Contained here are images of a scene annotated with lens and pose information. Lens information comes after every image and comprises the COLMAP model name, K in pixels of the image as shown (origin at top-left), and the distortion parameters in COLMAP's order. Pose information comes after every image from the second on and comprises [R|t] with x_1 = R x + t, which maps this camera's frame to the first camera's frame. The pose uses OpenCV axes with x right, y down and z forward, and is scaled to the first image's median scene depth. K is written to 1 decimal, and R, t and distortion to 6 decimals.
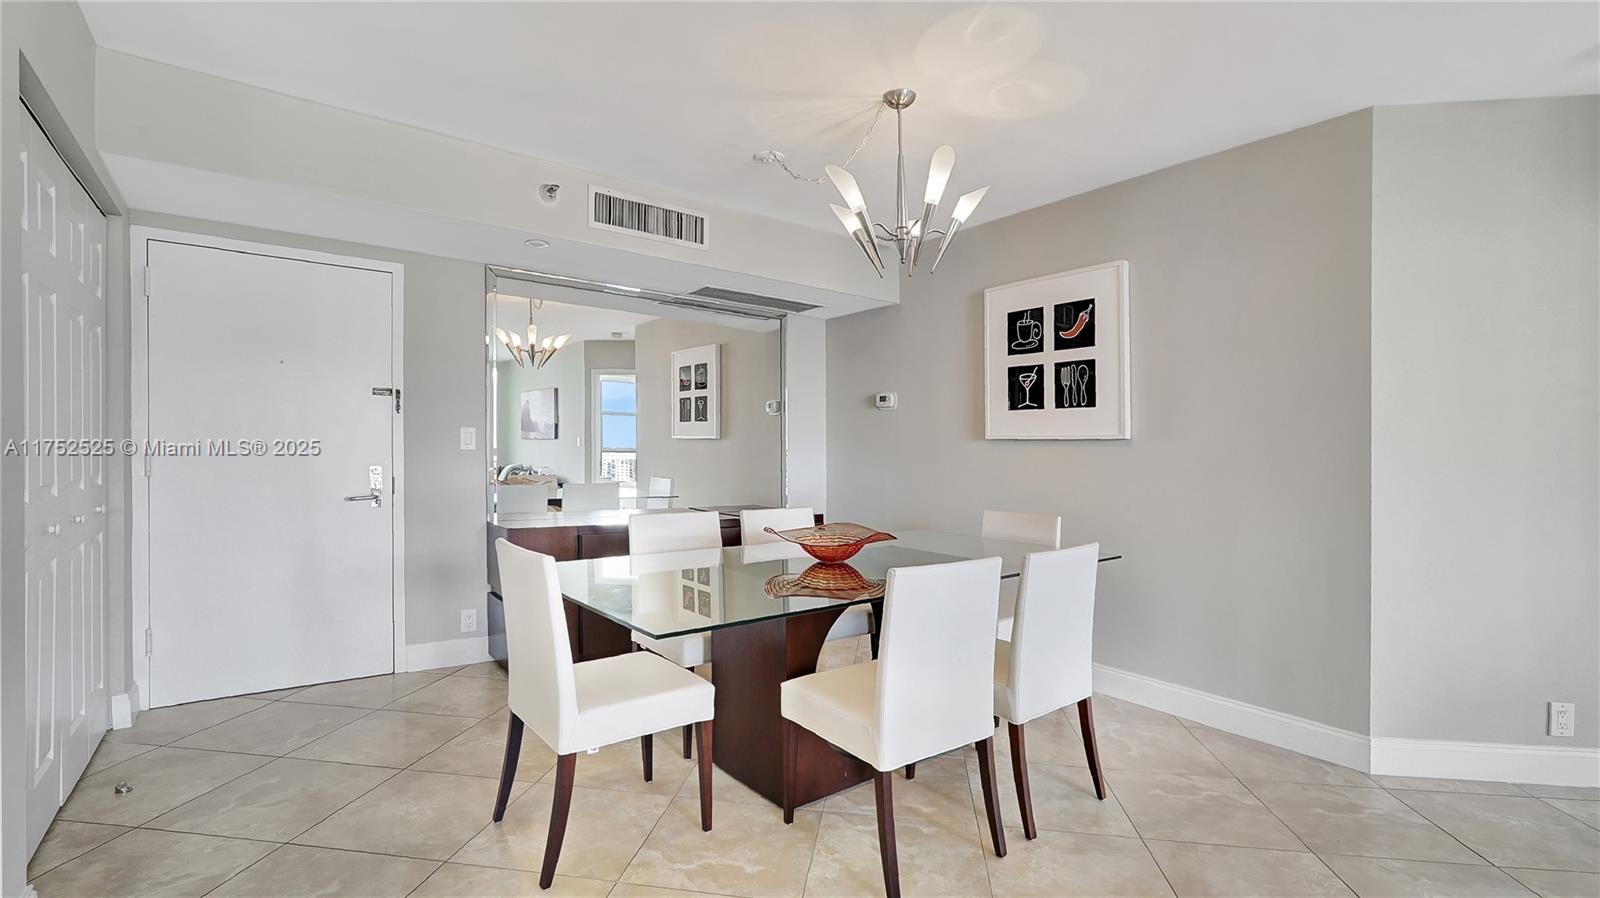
lens RADIAL K [[711.5, 0, 798.2], [0, 711.5, 447.4], [0, 0, 1]] dist [-0.013991, 0.004023]
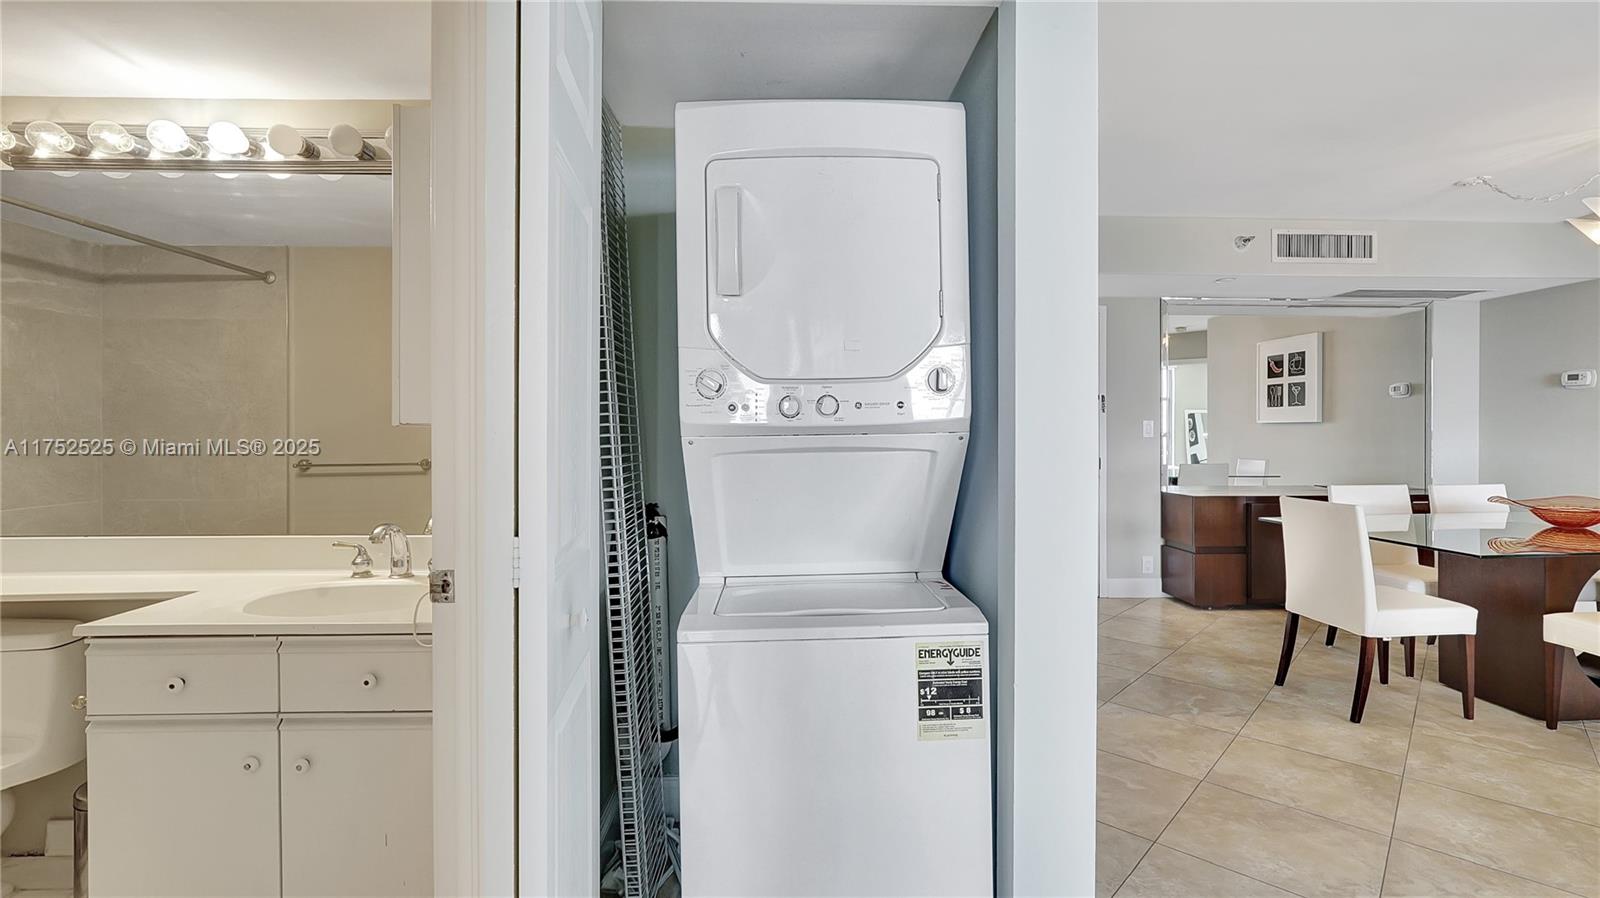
lens RADIAL K [[711.5, 0, 815.6], [0, 711.5, 430.2], [0, 0, 1]] dist [-0.013991, 0.004023]
pose [[0.822041, -0.023104, -0.568960, -0.232752], [0.020182, 0.999731, -0.011436, -0.006502], [0.569071, -0.002082, 0.822286, -0.487186]]
